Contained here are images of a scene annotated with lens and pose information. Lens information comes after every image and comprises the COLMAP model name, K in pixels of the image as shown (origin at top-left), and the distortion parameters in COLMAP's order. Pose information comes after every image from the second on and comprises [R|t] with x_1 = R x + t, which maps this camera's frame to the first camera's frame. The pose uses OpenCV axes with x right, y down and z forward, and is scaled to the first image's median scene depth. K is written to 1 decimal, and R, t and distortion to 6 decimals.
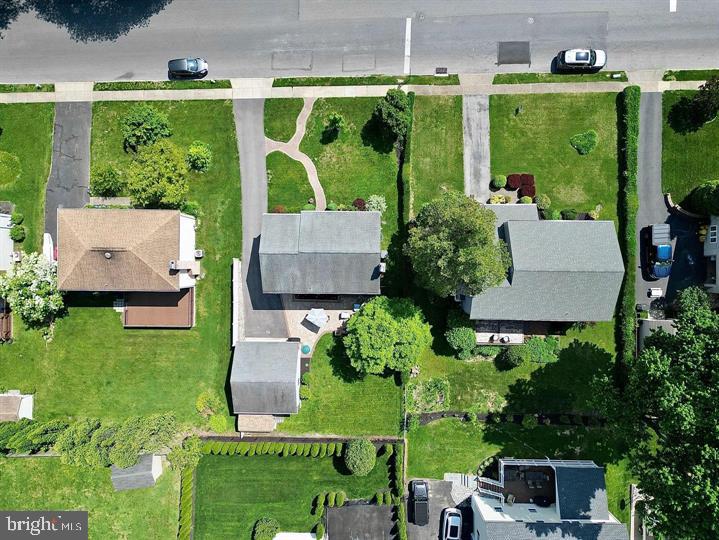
lens RADIAL K [[505.9, 0, 359.5], [0, 505.9, 270.0], [0, 0, 1]] dist [0.030318, -0.002309]
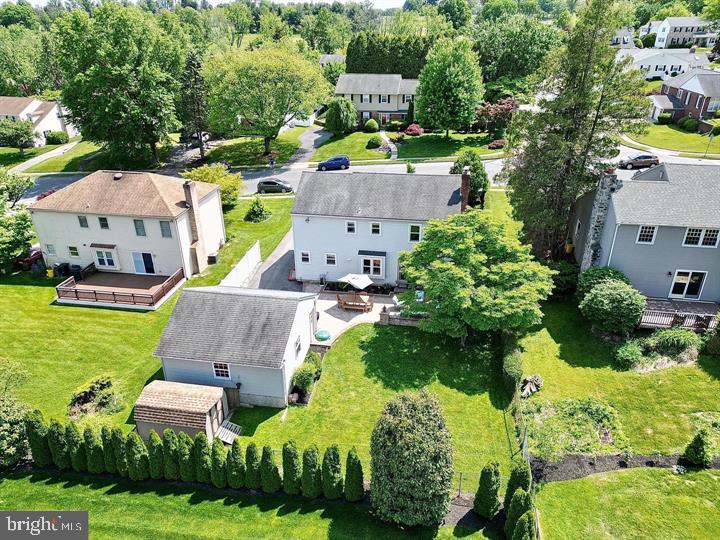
lens RADIAL K [[506.6, 0, 360.0], [0, 506.6, 270.0], [0, 0, 1]] dist [0.030318, -0.002309]
pose [[0.988577, 0.077117, -0.129492, 0.000530], [-0.150315, 0.441849, -0.884406, 0.610040], [-0.010987, 0.893768, 0.448394, 0.683442]]
